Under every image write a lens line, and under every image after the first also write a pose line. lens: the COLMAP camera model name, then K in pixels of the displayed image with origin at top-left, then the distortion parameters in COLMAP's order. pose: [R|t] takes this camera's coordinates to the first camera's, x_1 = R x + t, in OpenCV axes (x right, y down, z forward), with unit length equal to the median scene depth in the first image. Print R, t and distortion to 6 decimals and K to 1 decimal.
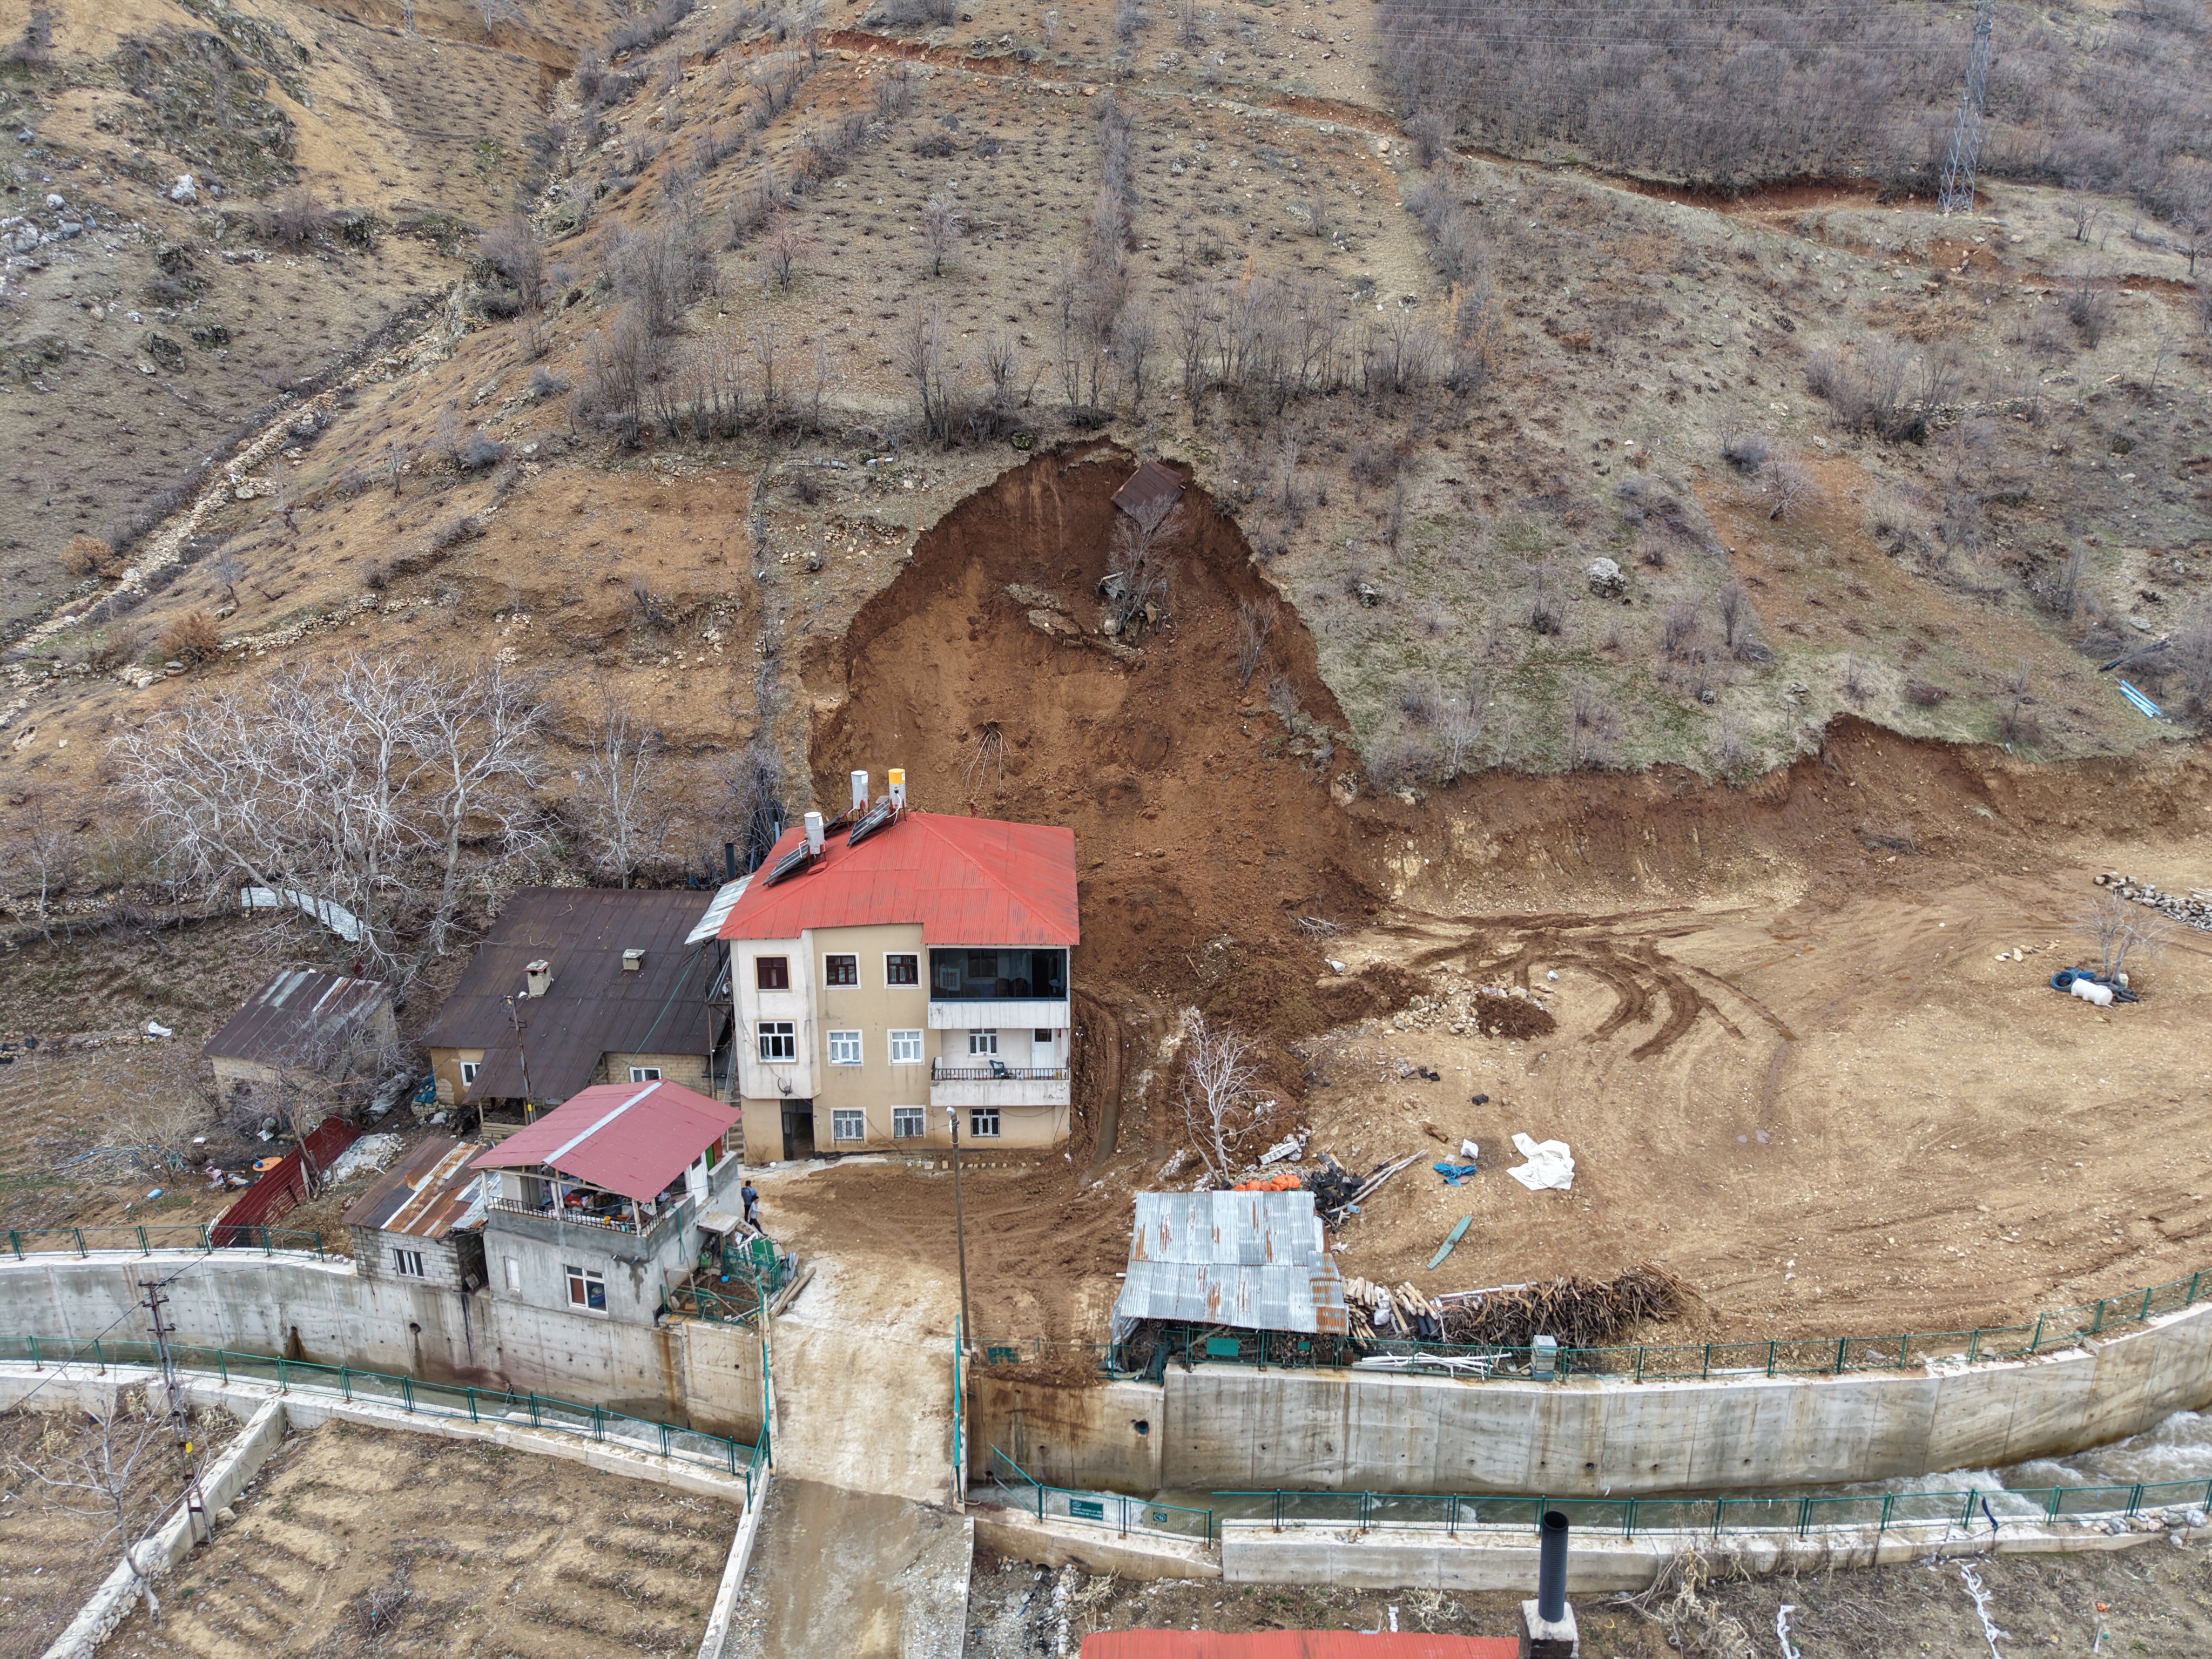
lens RADIAL K [[1474.2, 0, 1107.0], [0, 1474.2, 837.9], [0, 0, 1]] dist [0.022335, -0.018537]
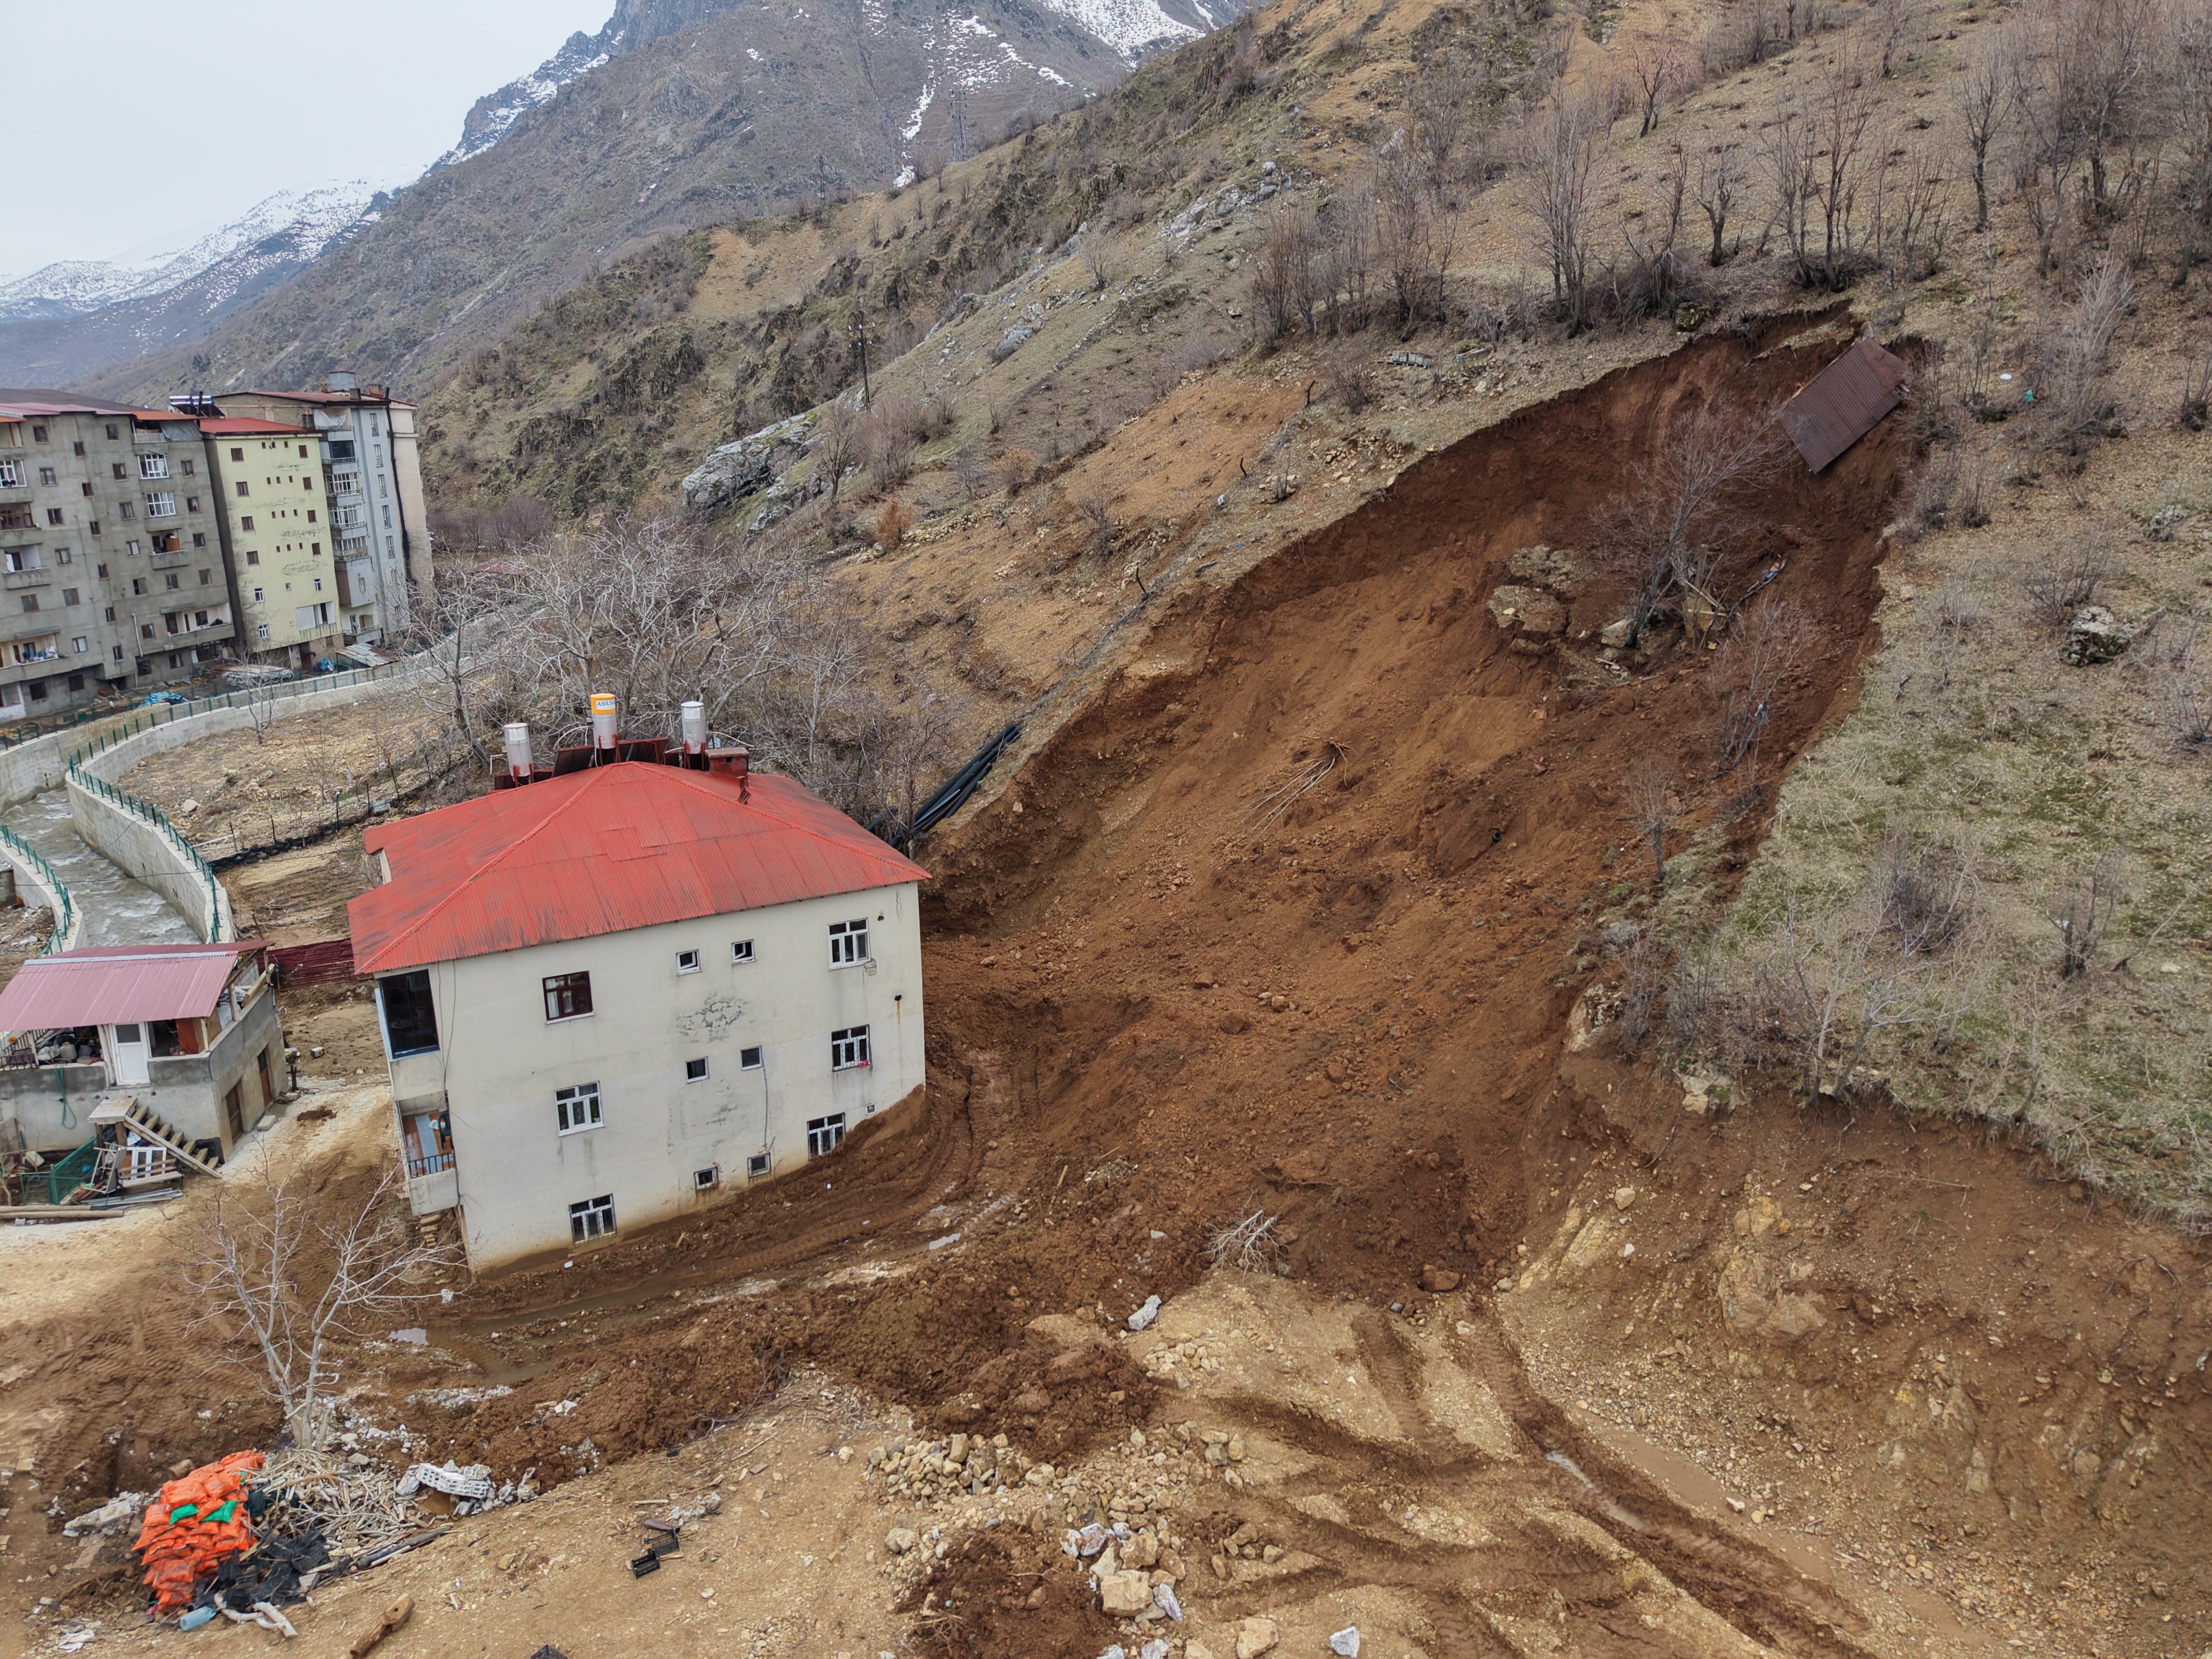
lens RADIAL K [[1476.3, 0, 1106.0], [0, 1476.3, 829.5], [0, 0, 1]] dist [0.030184, -0.031902]
pose [[0.470641, 0.244094, -0.847889, 0.406121], [-0.261689, 0.956349, 0.130062, -0.095495], [0.842625, 0.160671, 0.513973, 0.565692]]
